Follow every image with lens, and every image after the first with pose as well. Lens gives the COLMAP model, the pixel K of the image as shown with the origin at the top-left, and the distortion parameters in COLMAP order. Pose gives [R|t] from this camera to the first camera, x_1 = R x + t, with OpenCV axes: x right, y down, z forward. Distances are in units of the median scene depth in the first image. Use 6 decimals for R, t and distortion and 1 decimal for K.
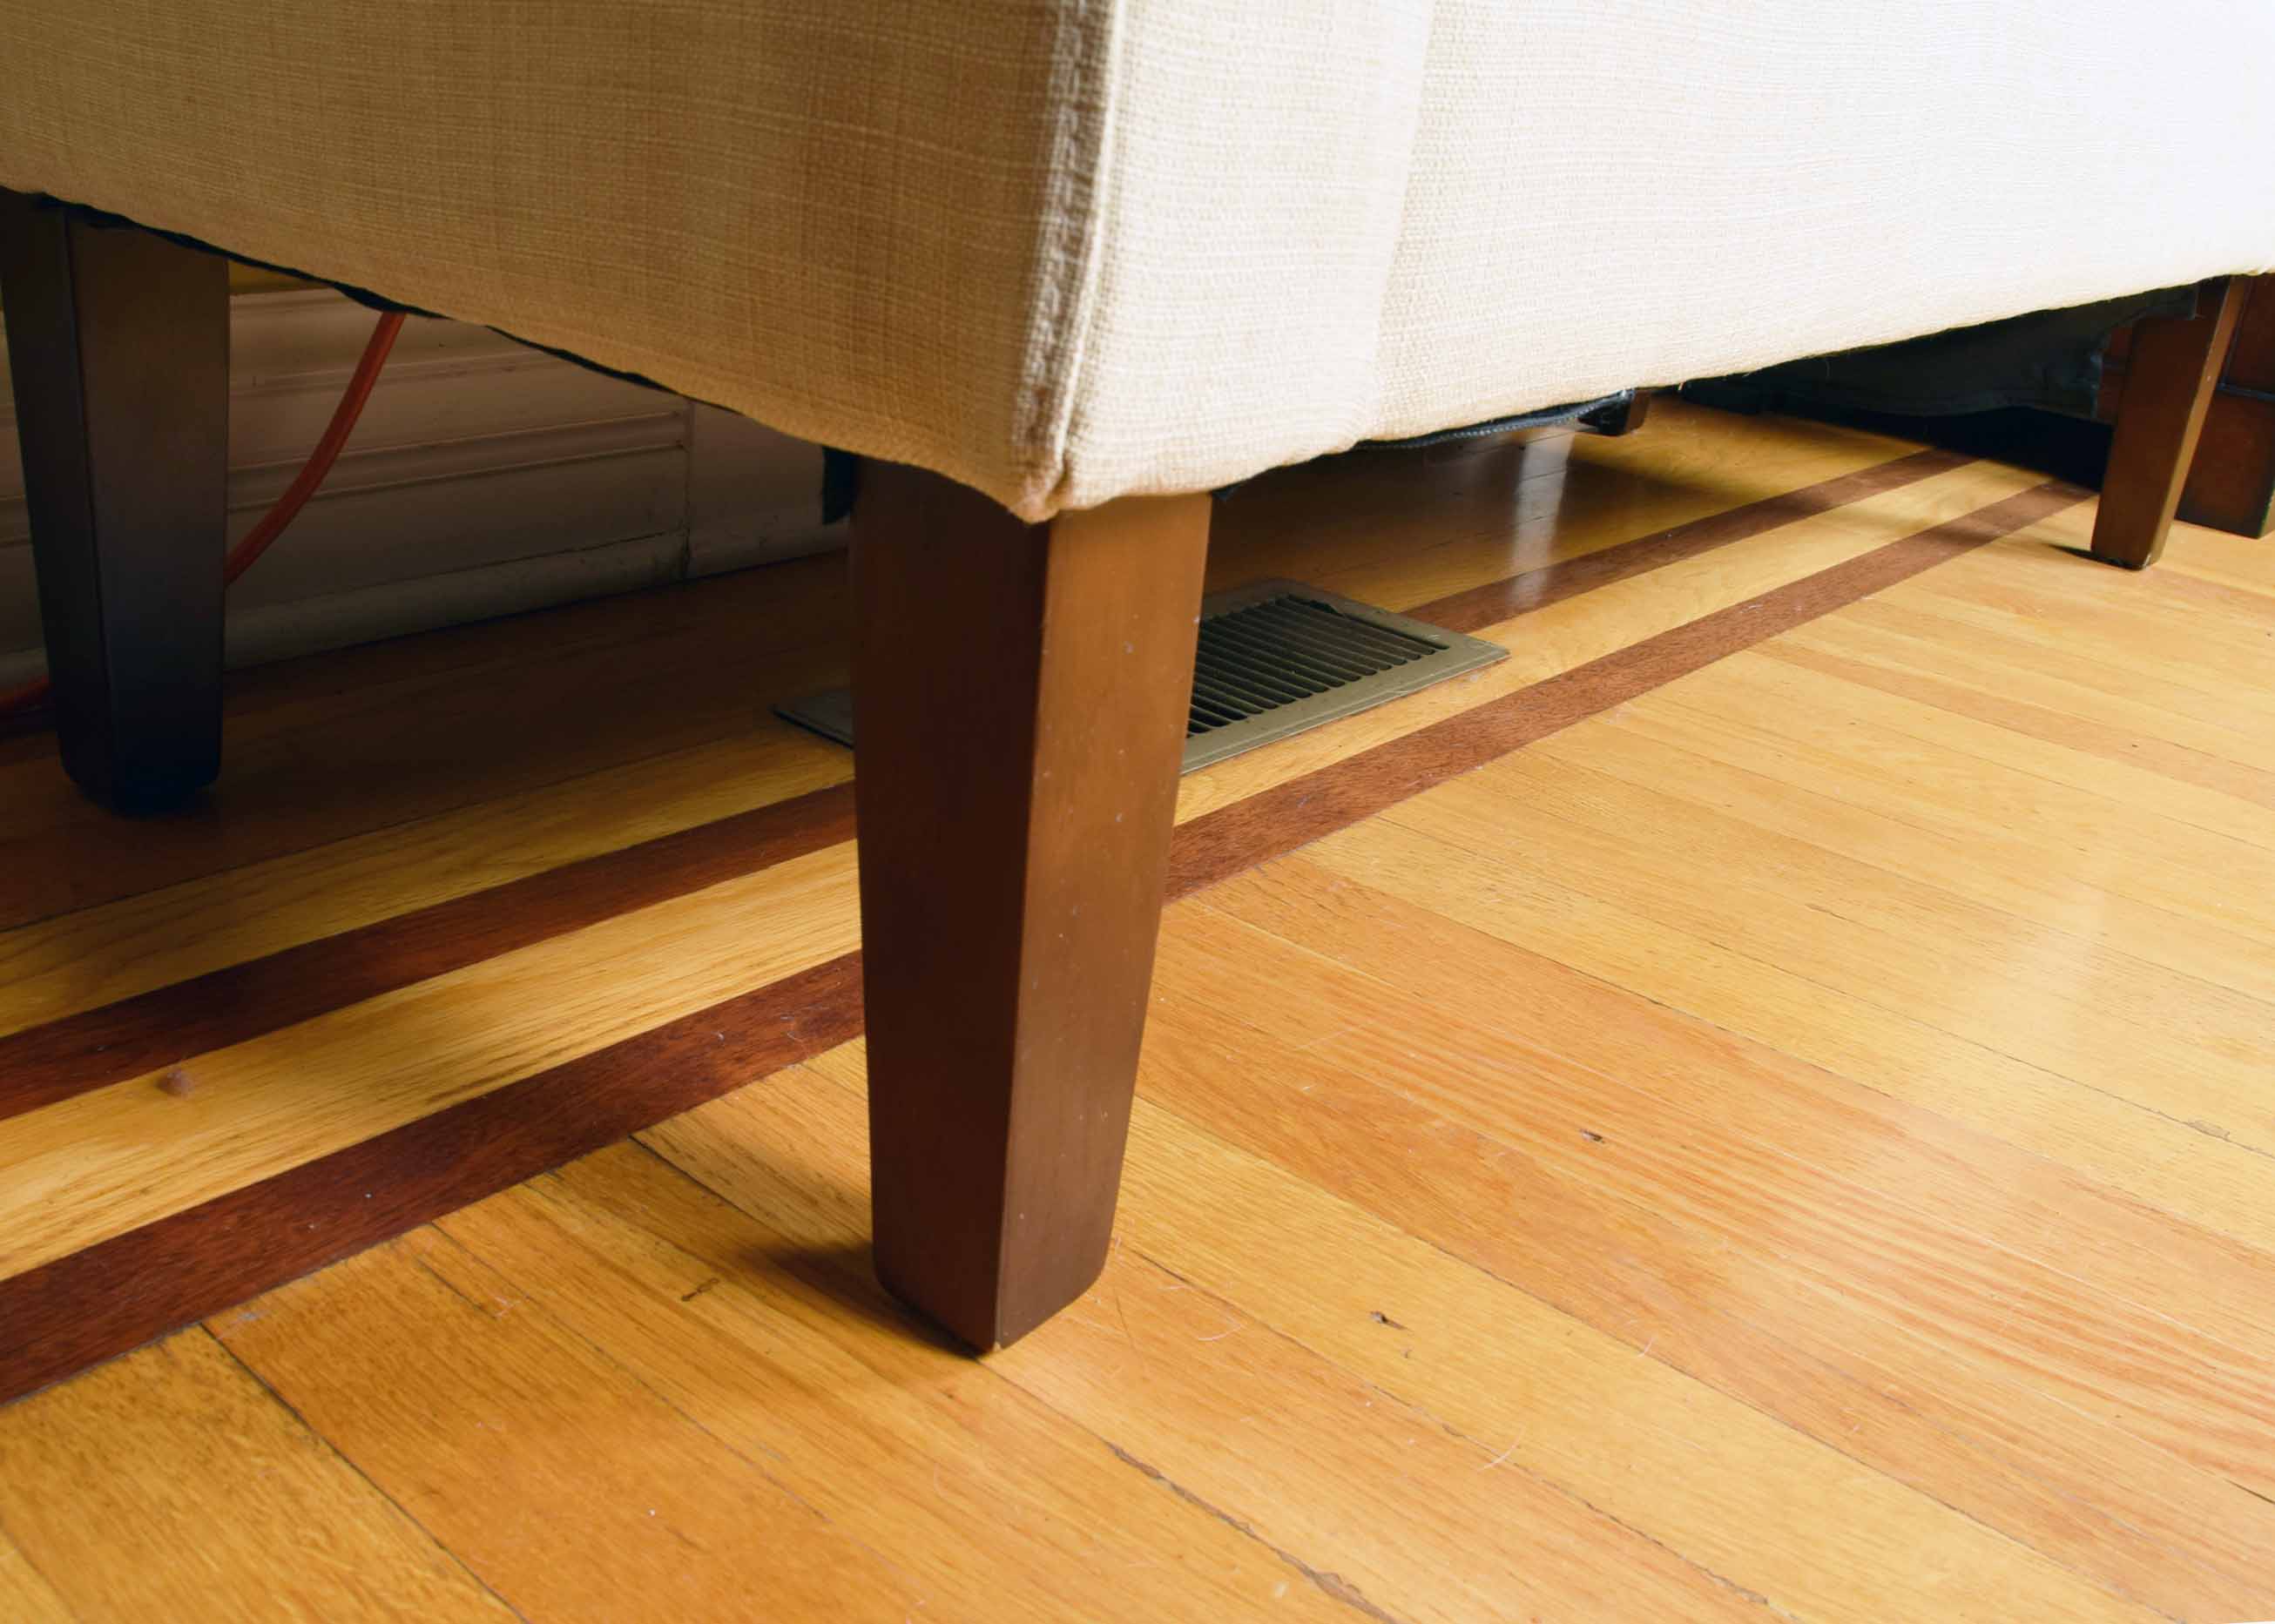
lens RADIAL K [[2036.6, 0, 1084.0], [0, 2036.6, 812.1], [0, 0, 1]] dist [-0.087122, 0.011458]
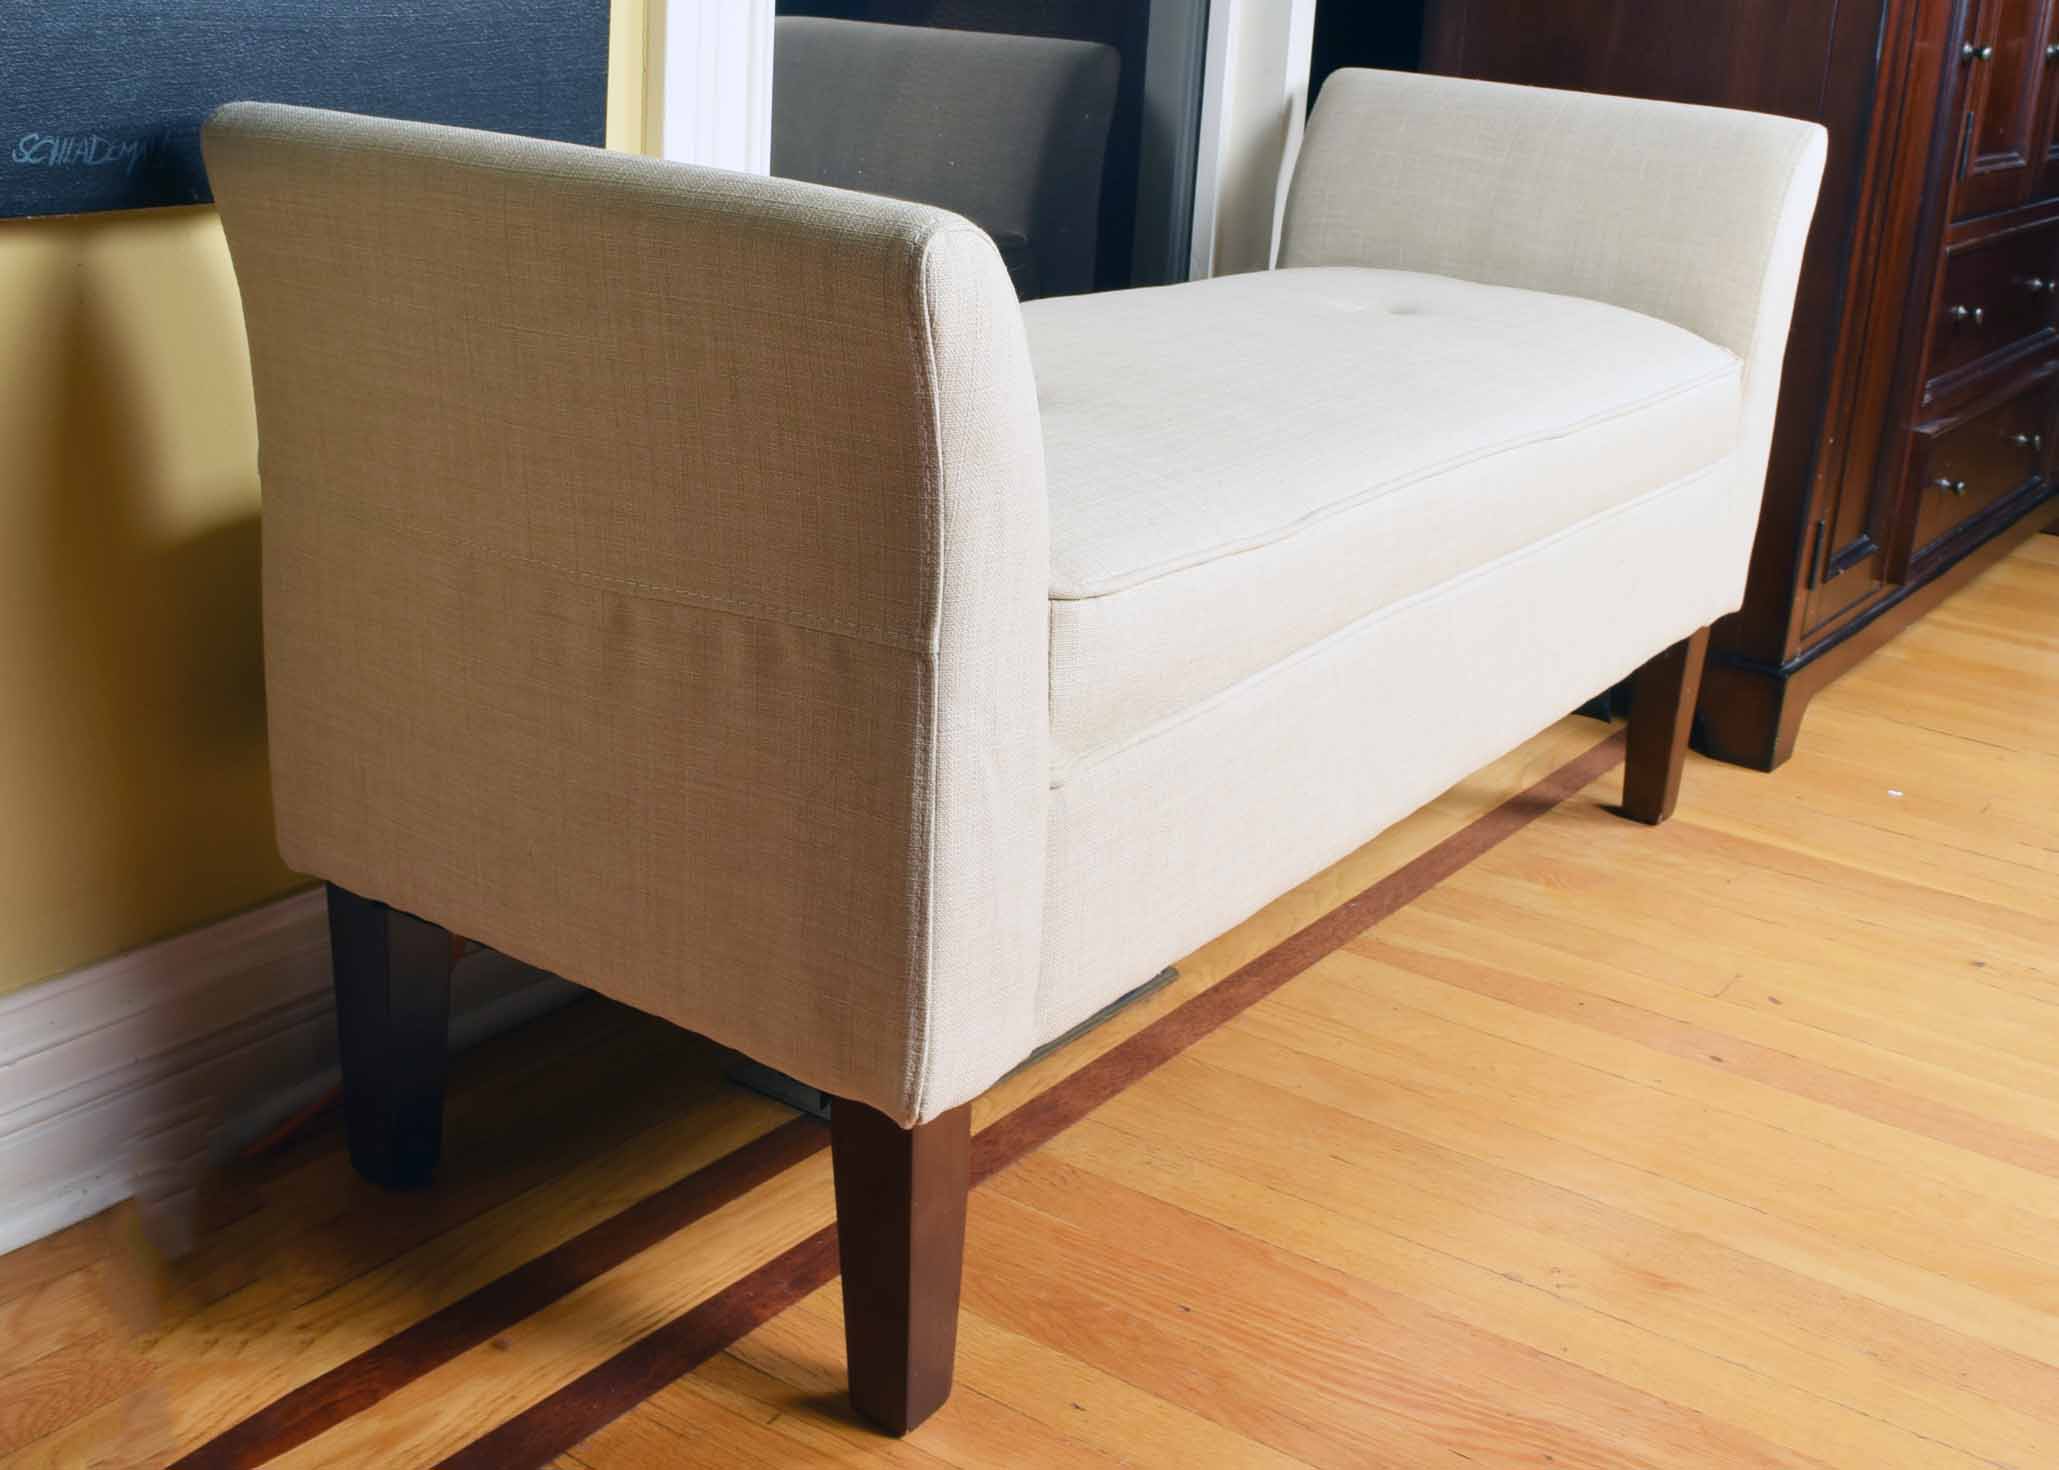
lens RADIAL K [[2348.4, 0, 1029.5], [0, 2348.4, 735.0], [0, 0, 1]] dist [-0.079052, -0.009821]
pose [[0.995285, -0.067120, 0.070023, -0.029825], [0.070668, 0.996271, -0.049493, -0.315298], [-0.066440, 0.054208, 0.996317, -1.387477]]
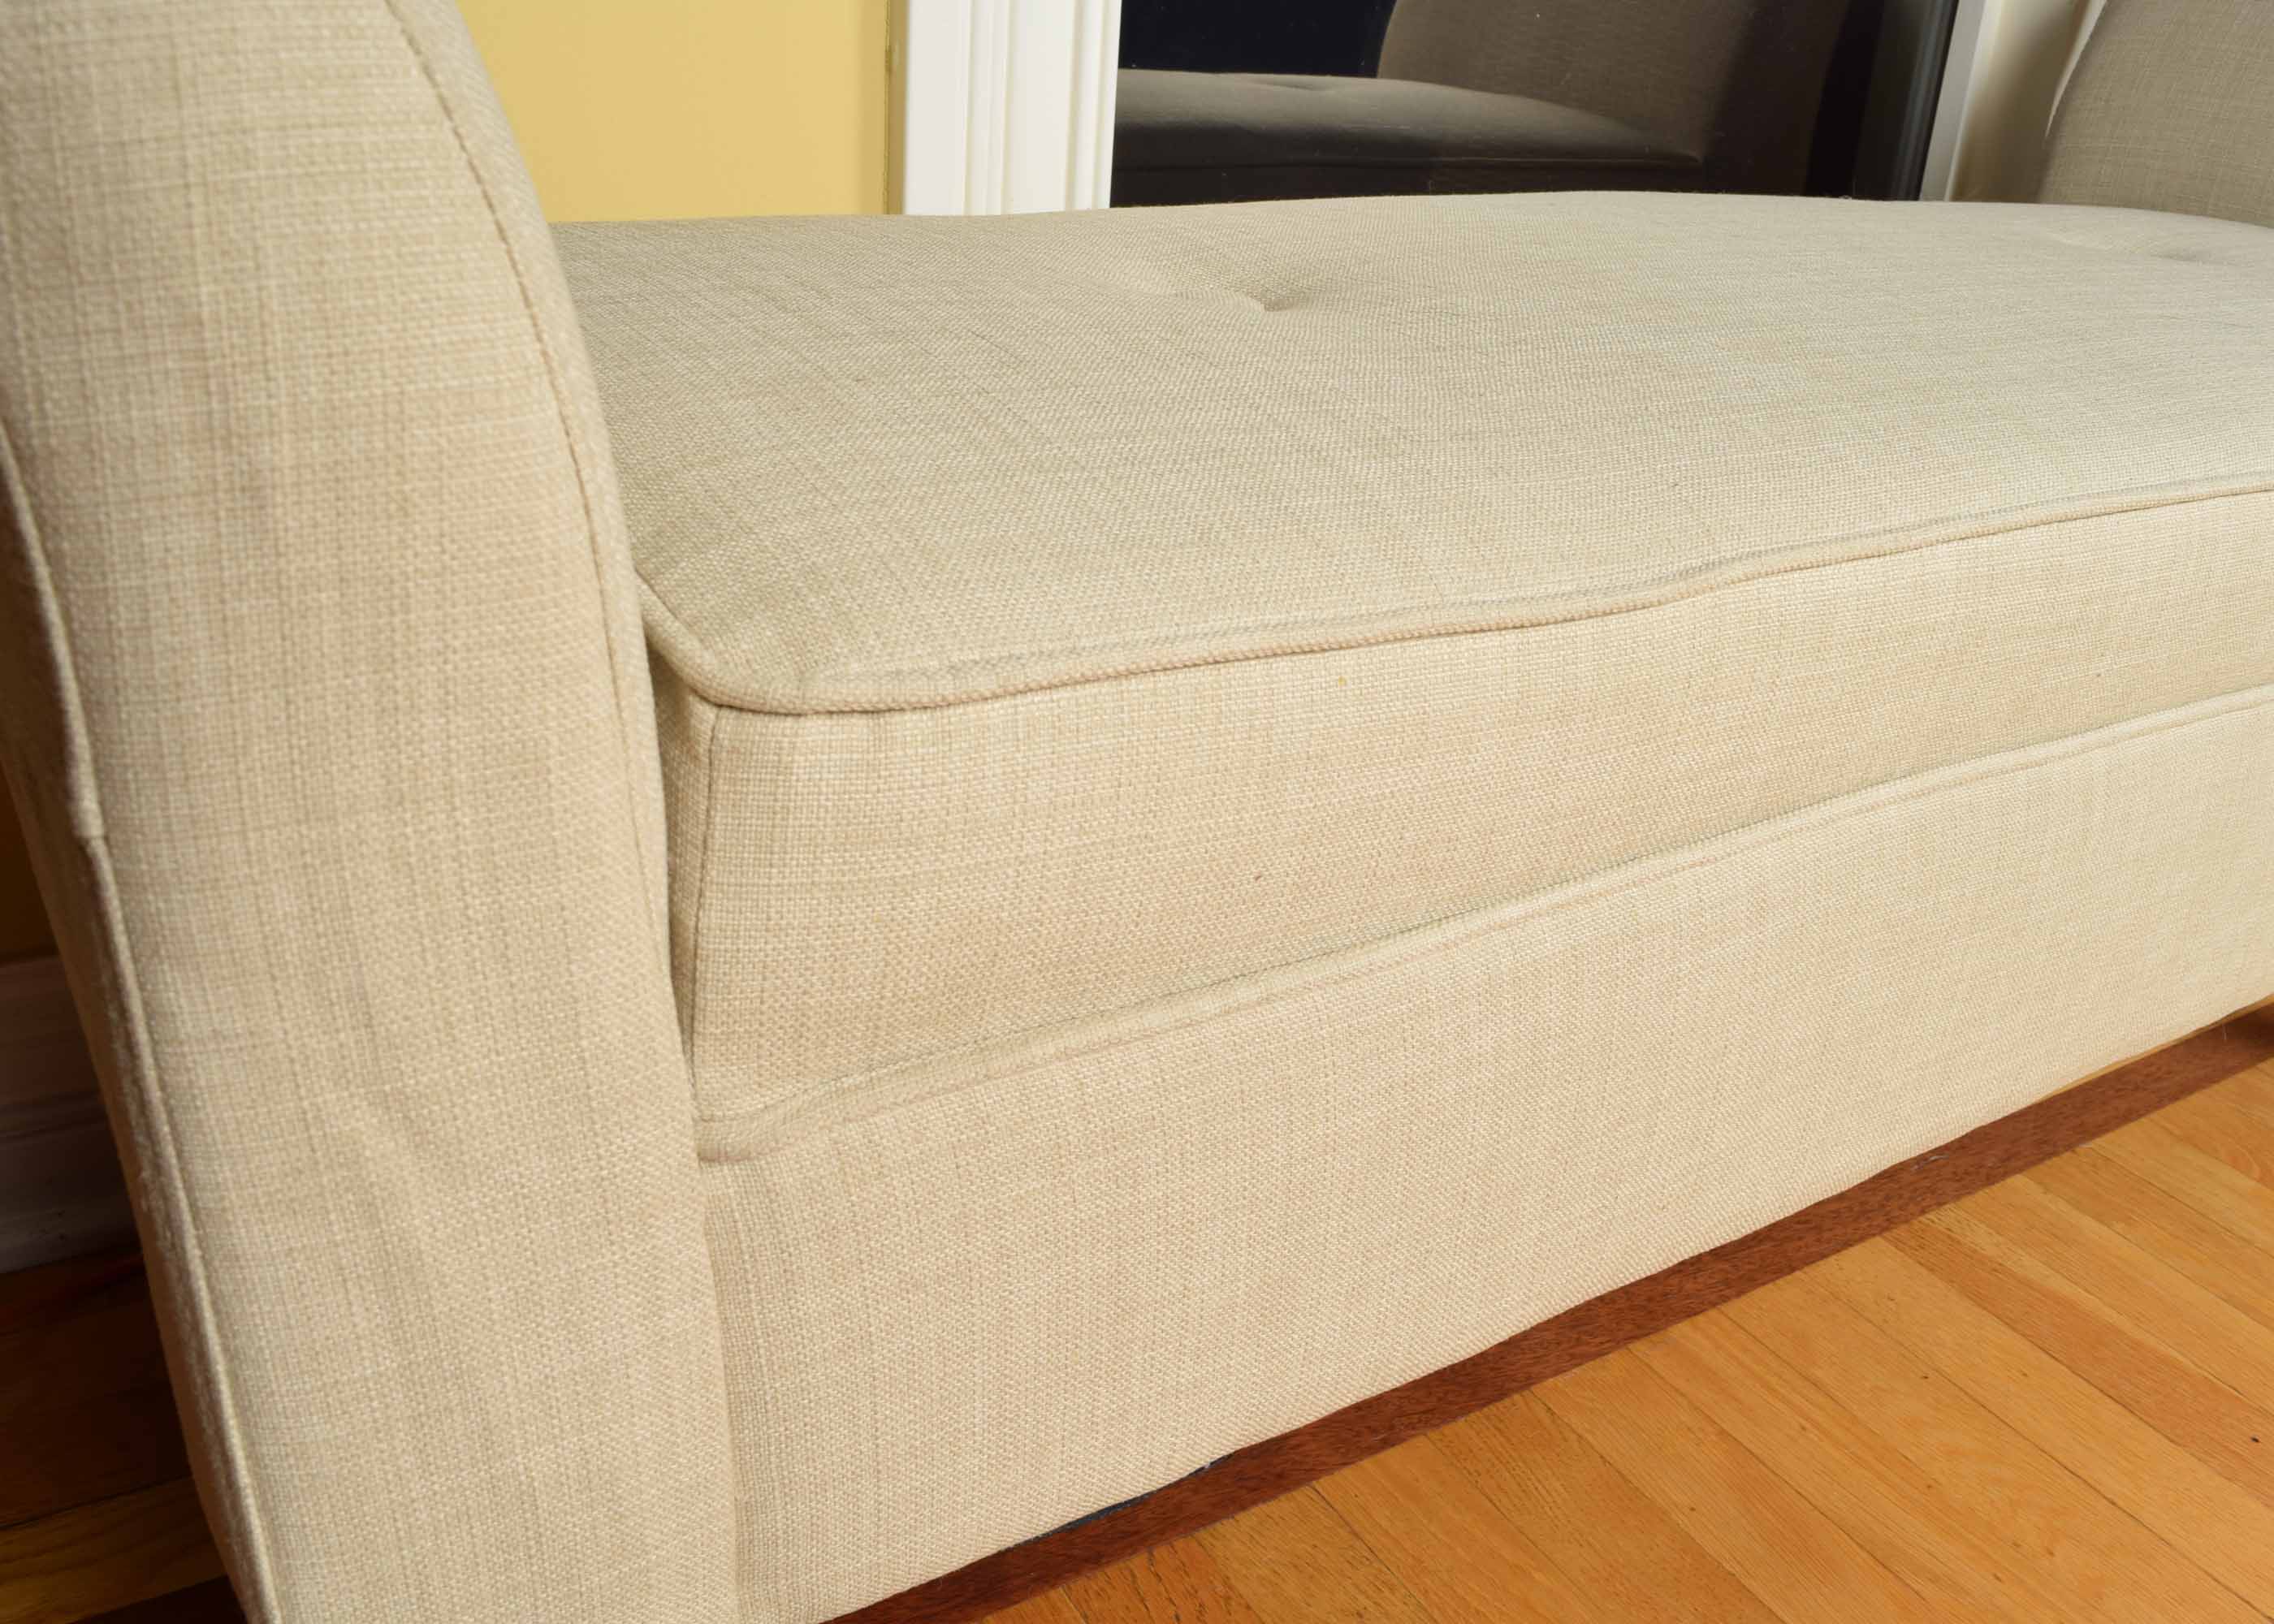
lens RADIAL K [[1889.5, 0, 1137.0], [0, 1889.5, 812.0], [0, 0, 1]] dist [-0.076242, -0.005864]
pose [[0.945799, 0.100374, -0.308851, 0.453732], [-0.094829, 0.994948, 0.032953, -0.524825], [0.310598, -0.001879, 0.950539, 0.042435]]
